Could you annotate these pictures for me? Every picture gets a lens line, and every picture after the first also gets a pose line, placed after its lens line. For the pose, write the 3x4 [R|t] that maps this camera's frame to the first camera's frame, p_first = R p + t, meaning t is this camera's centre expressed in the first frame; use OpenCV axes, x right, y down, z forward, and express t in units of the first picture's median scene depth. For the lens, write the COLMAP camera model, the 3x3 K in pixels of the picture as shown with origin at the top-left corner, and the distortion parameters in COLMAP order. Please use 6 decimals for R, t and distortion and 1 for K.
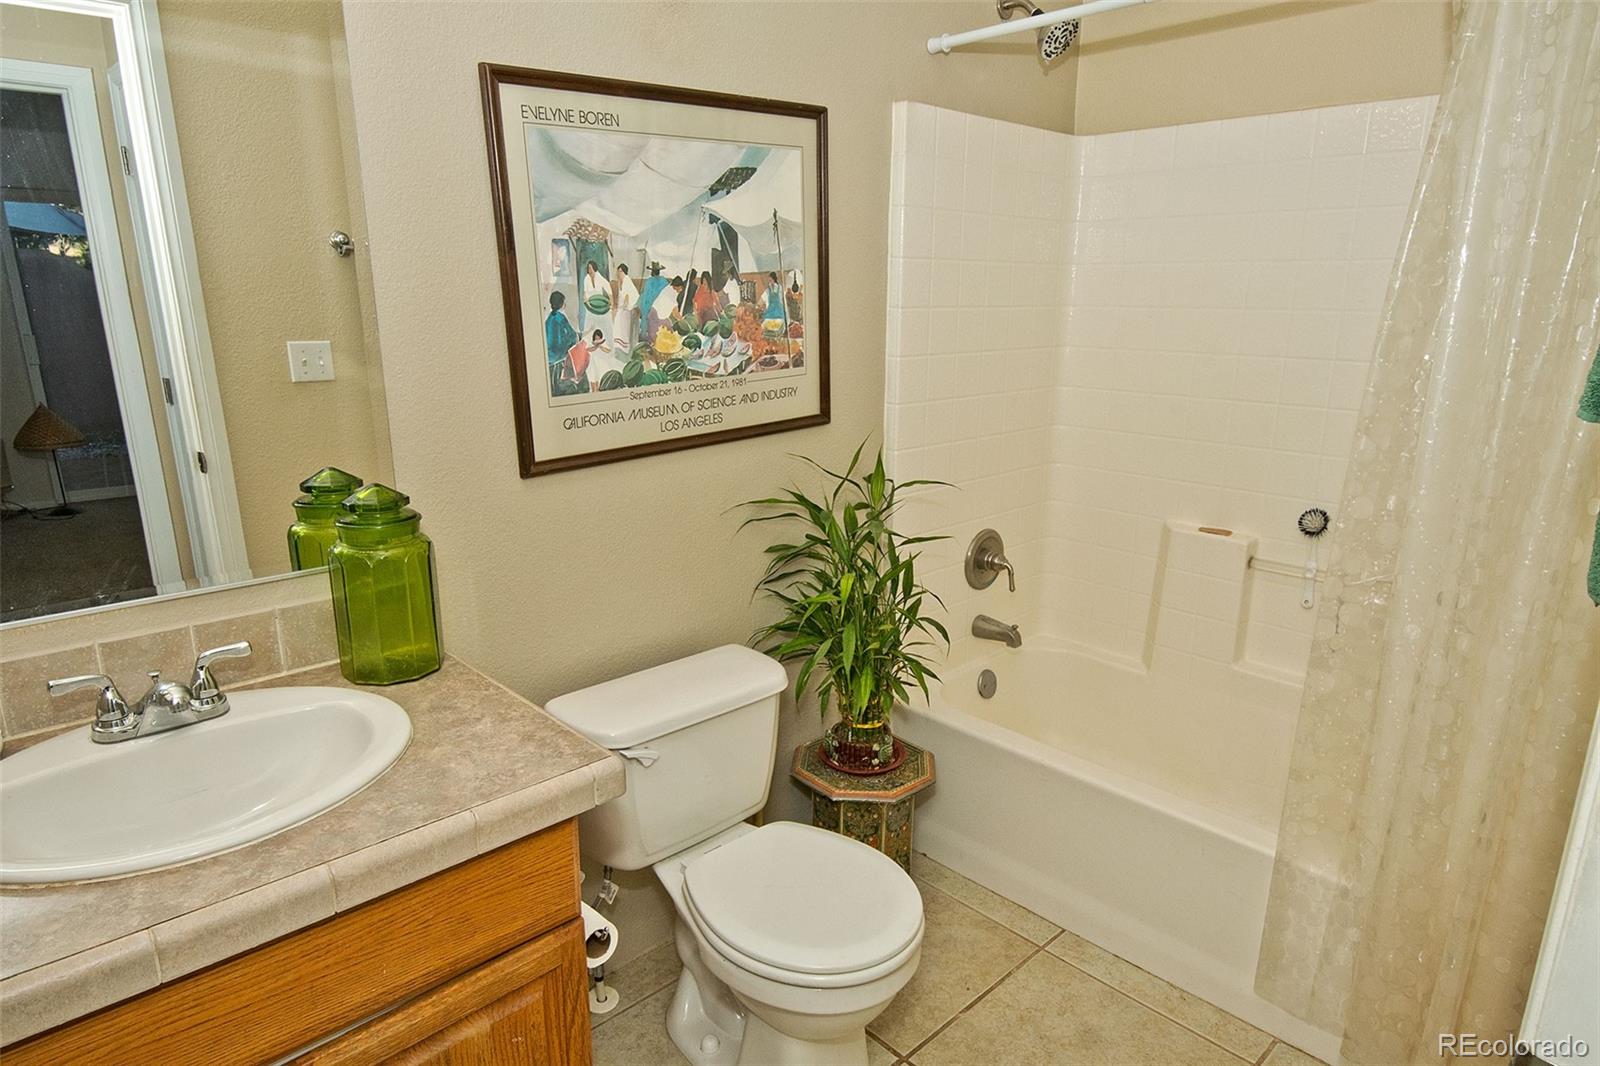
lens RADIAL K [[982.7, 0, 800.1], [0, 982.7, 531.2], [0, 0, 1]] dist [0.009502, 0.000126]
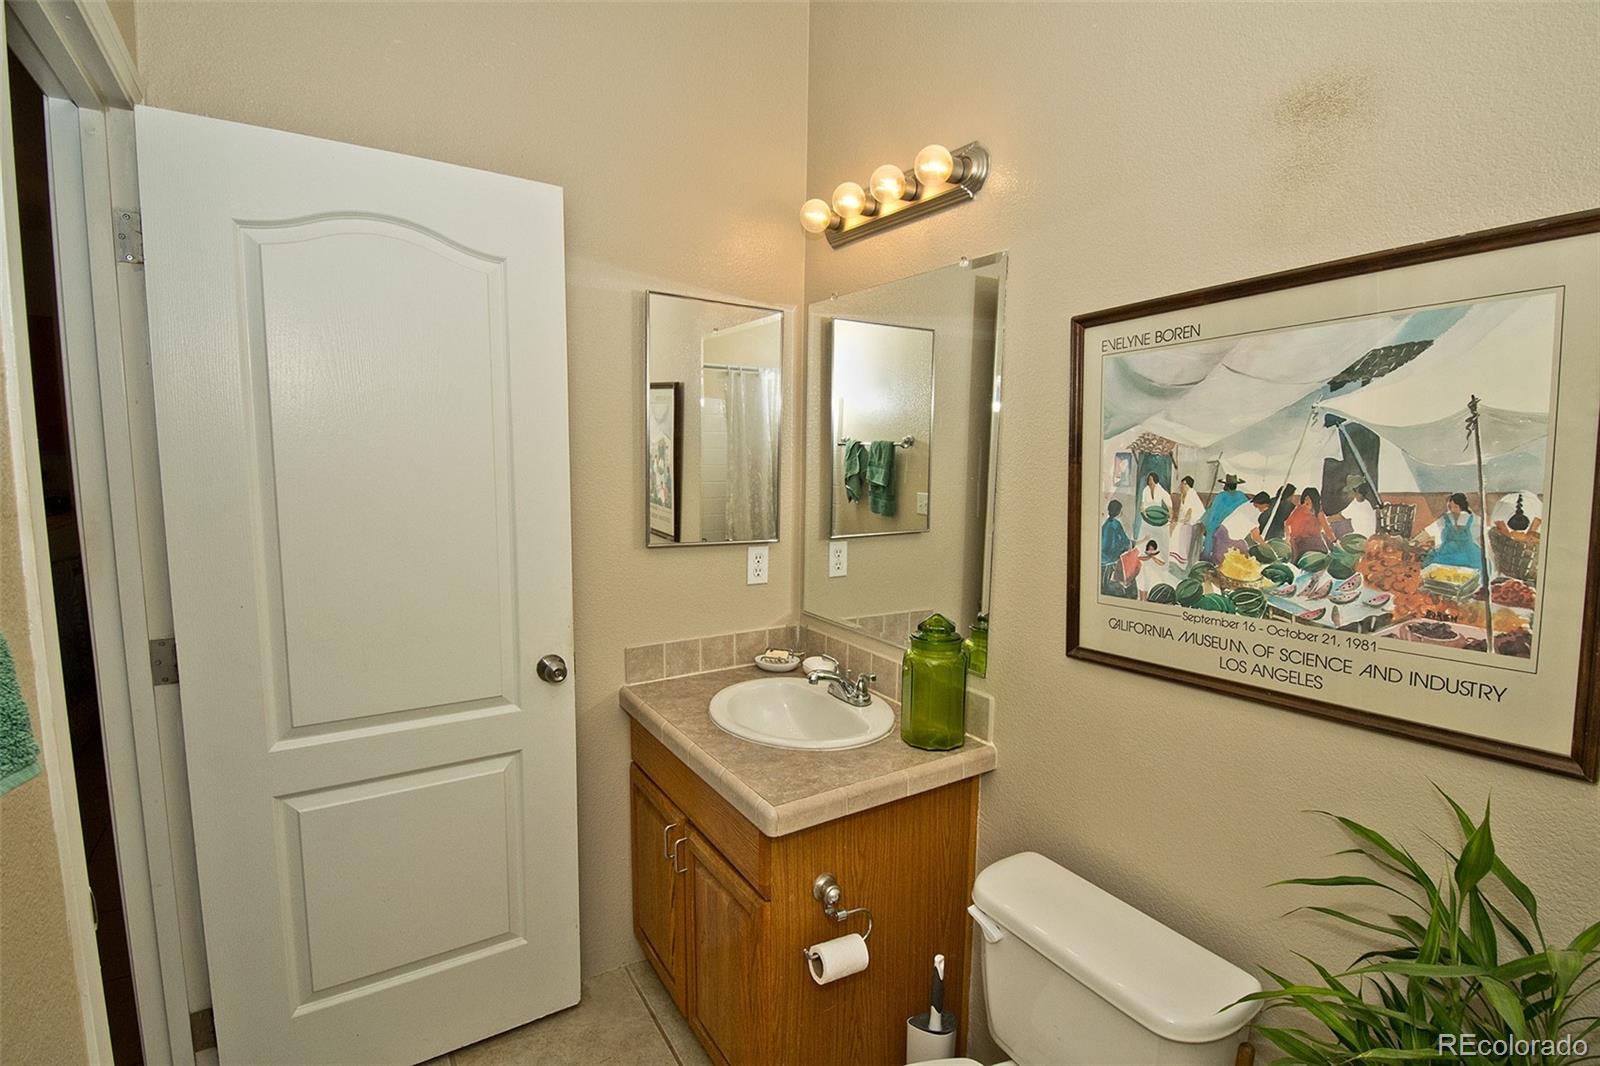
lens RADIAL K [[698.5, 0, 795.8], [0, 698.5, 539.6], [0, 0, 1]] dist [-0.019441, -0.002163]
pose [[-0.175218, 0.102147, -0.979216, 0.510861], [-0.261574, 0.954027, 0.146324, -0.202872], [0.949146, 0.281776, -0.140444, 0.718254]]
